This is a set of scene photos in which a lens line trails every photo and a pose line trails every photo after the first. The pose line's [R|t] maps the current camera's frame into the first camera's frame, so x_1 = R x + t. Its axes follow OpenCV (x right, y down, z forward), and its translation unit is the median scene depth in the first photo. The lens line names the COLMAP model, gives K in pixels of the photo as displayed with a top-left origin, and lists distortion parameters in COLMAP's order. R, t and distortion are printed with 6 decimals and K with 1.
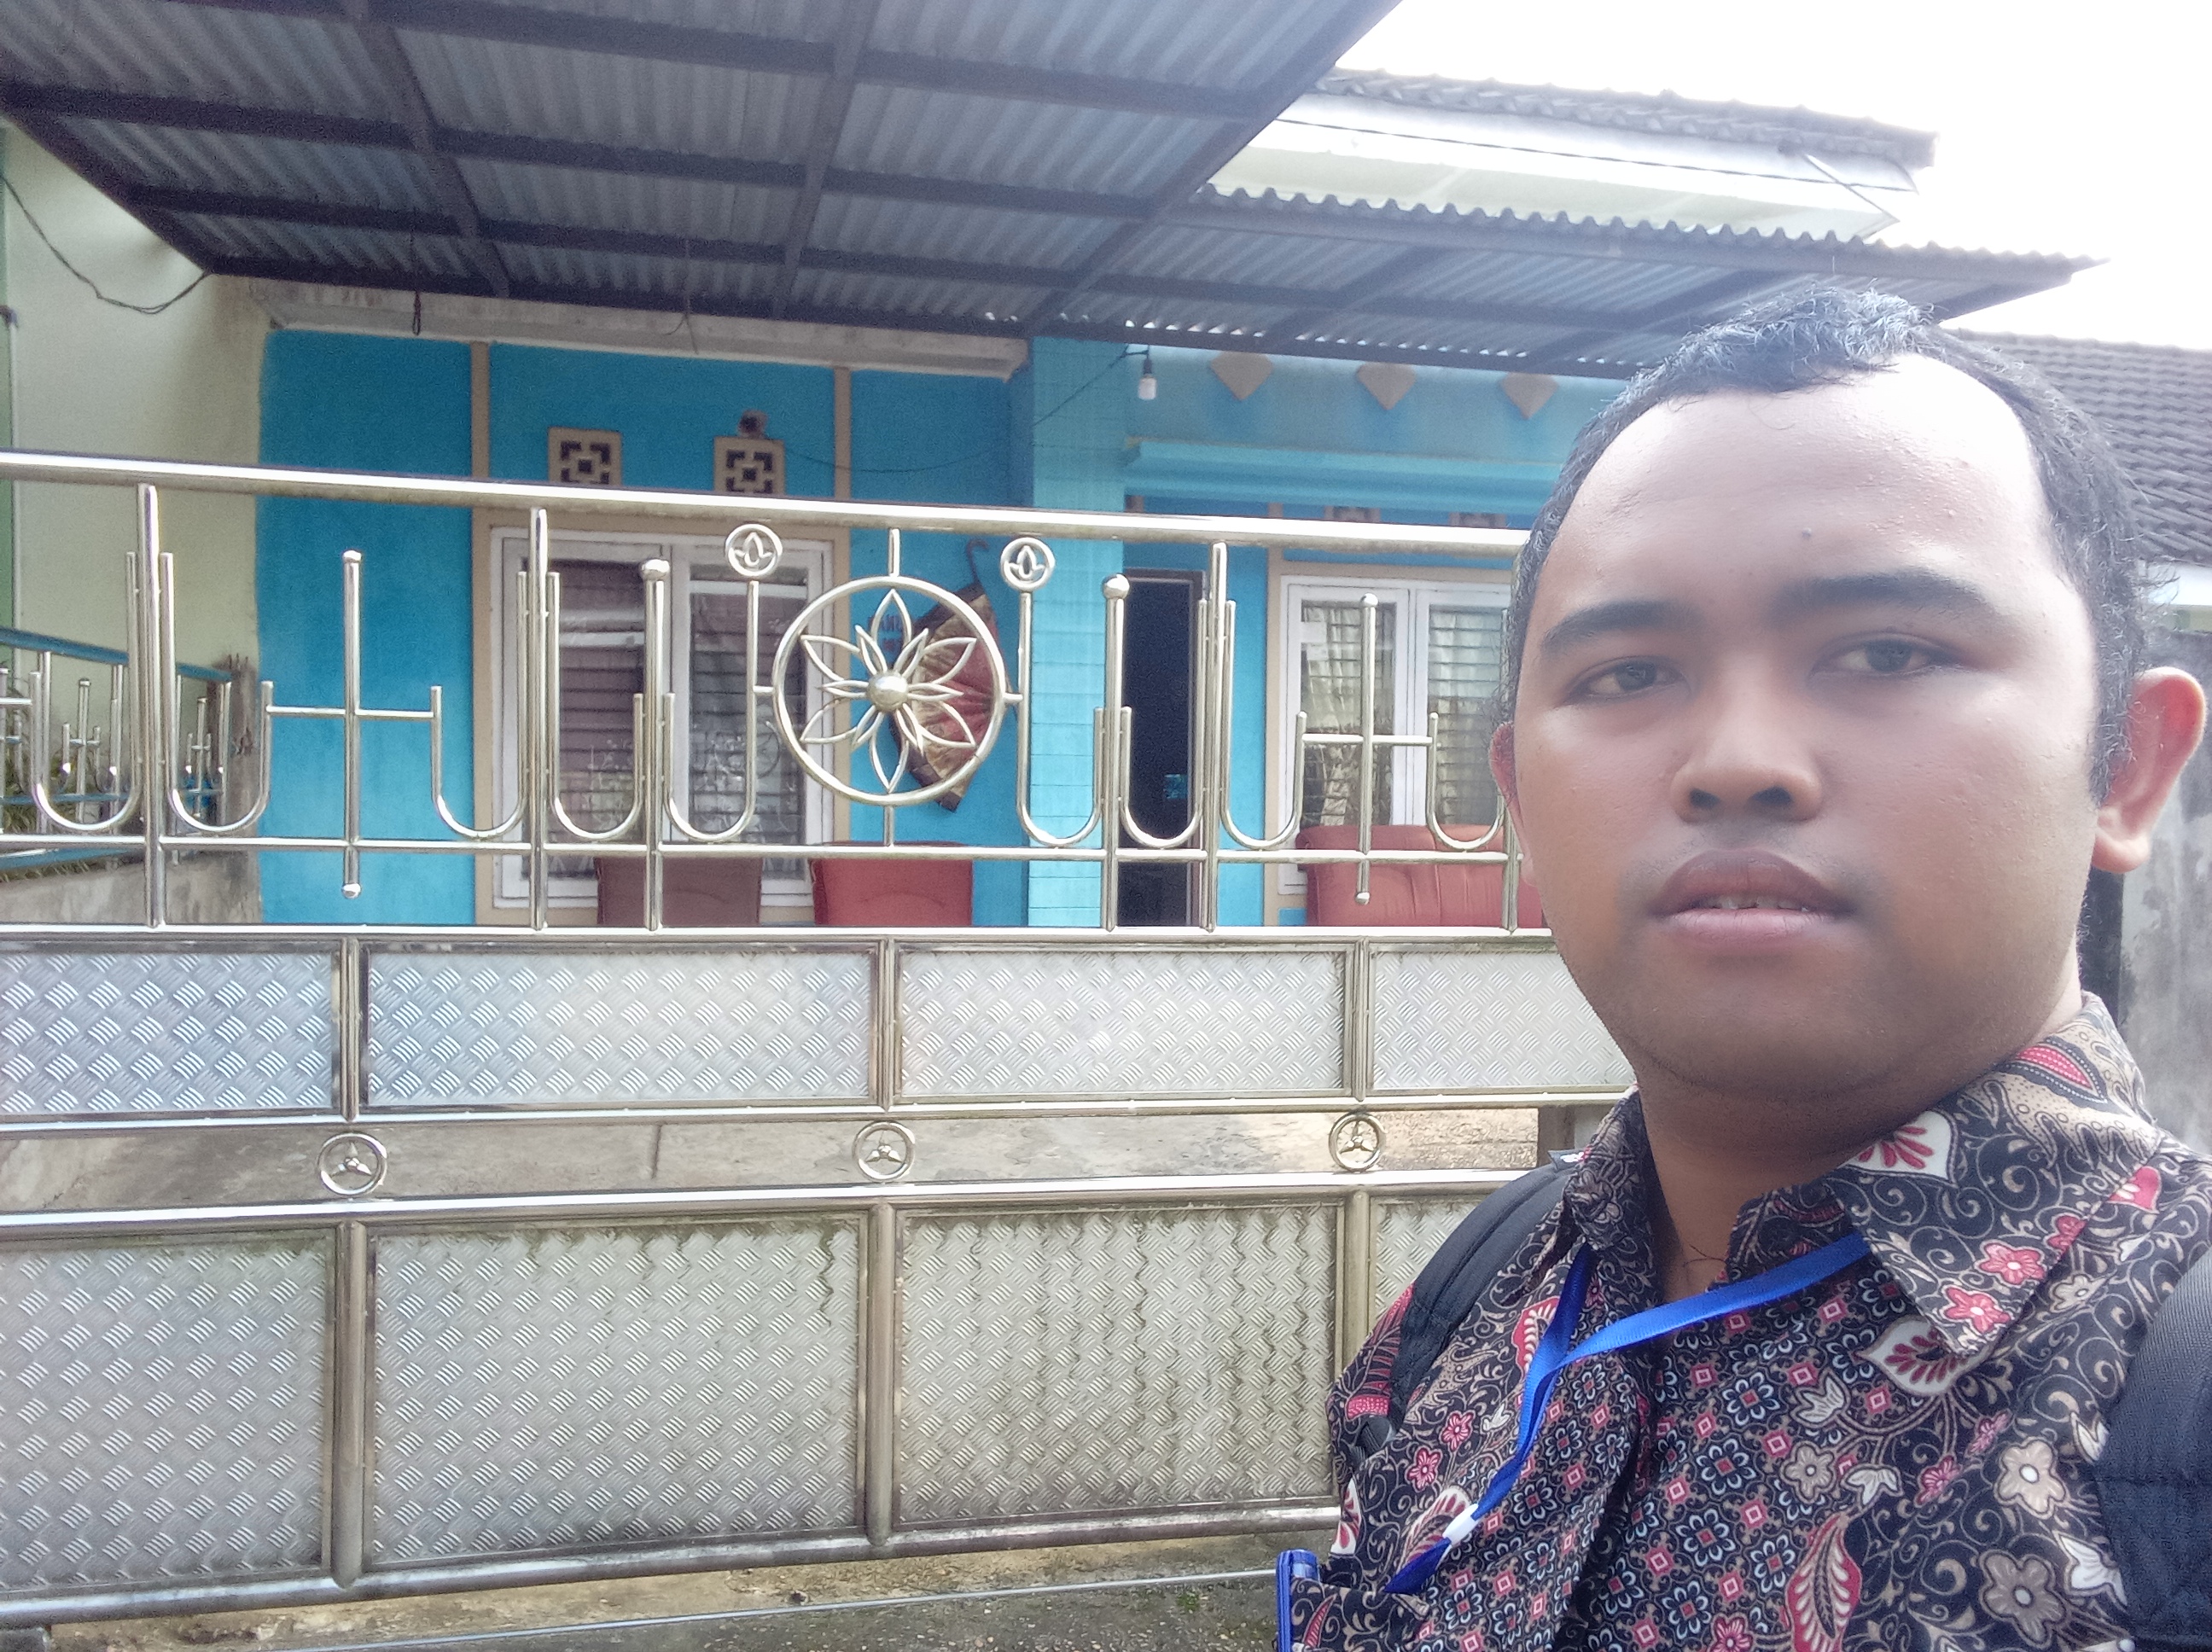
lens RADIAL K [[1693.3, 0, 1106.0], [0, 1693.3, 826.0], [0, 0, 1]] dist [-0.000988, 0.001839]
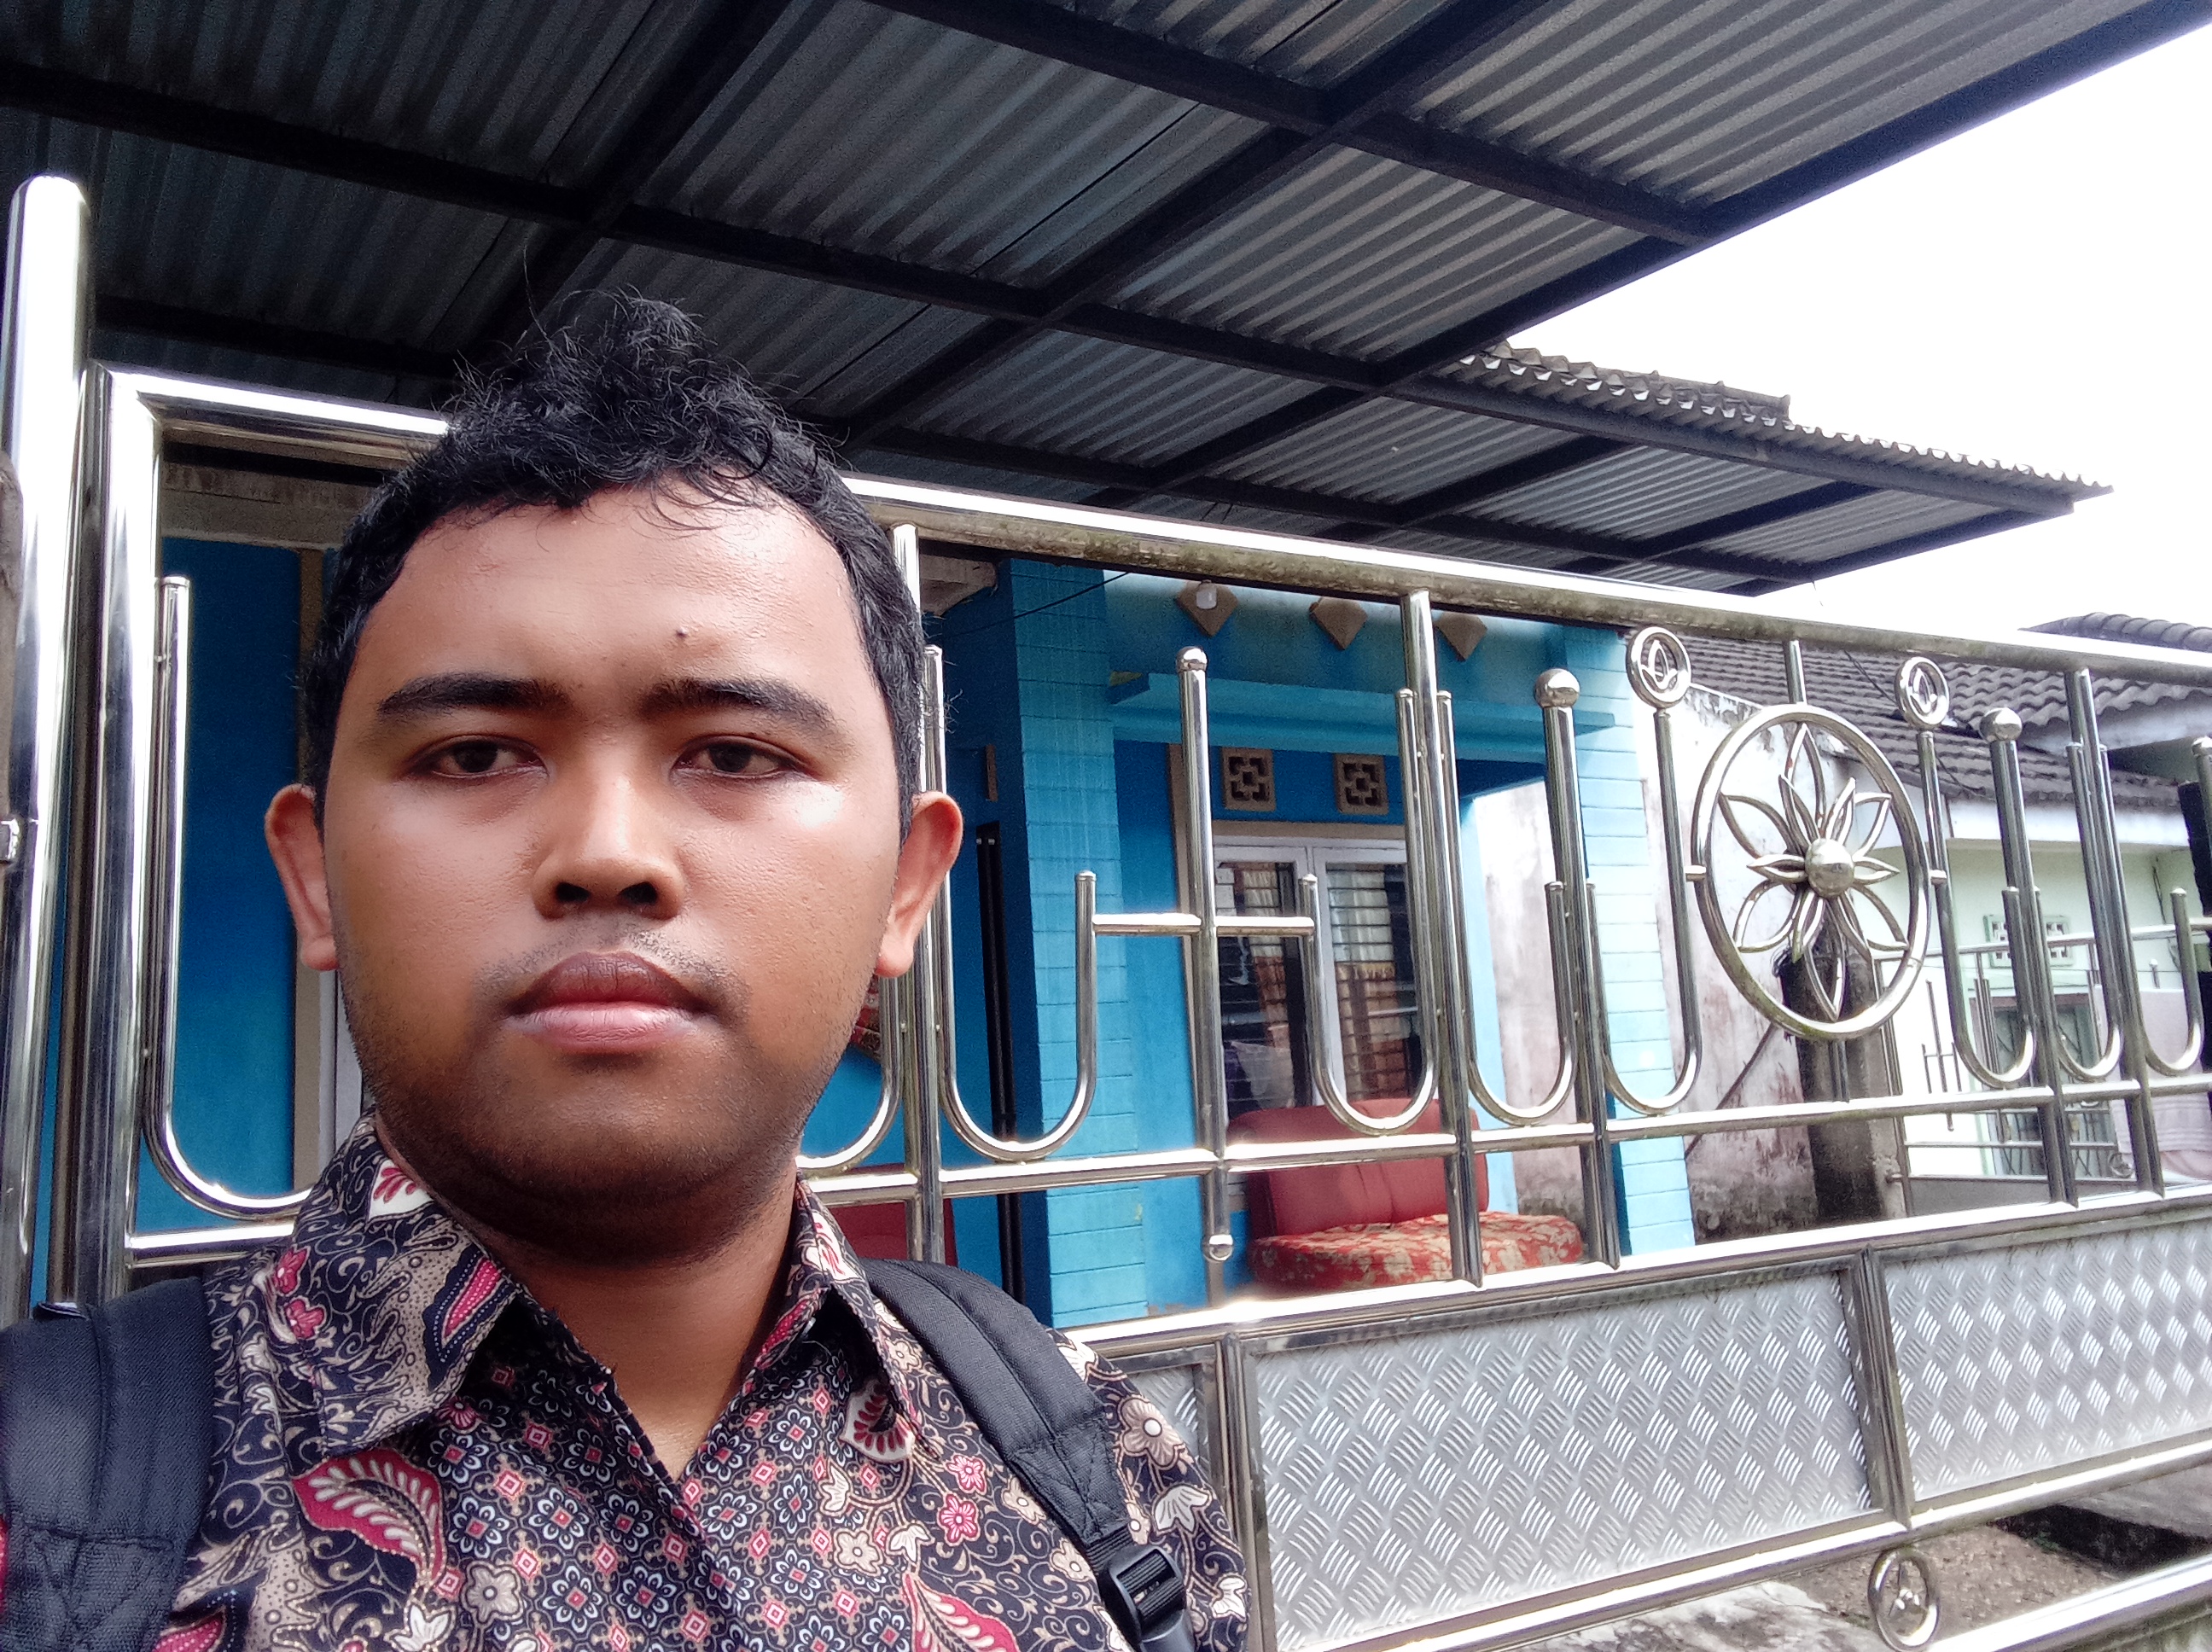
lens RADIAL K [[1711.1, 0, 1119.1], [0, 1711.1, 806.6], [0, 0, 1]] dist [0.006856, 0.010649]
pose [[0.950314, -0.024369, 0.310336, -0.258162], [0.083910, 0.980083, -0.179991, -0.001483], [-0.299769, 0.197088, 0.933432, 0.182953]]
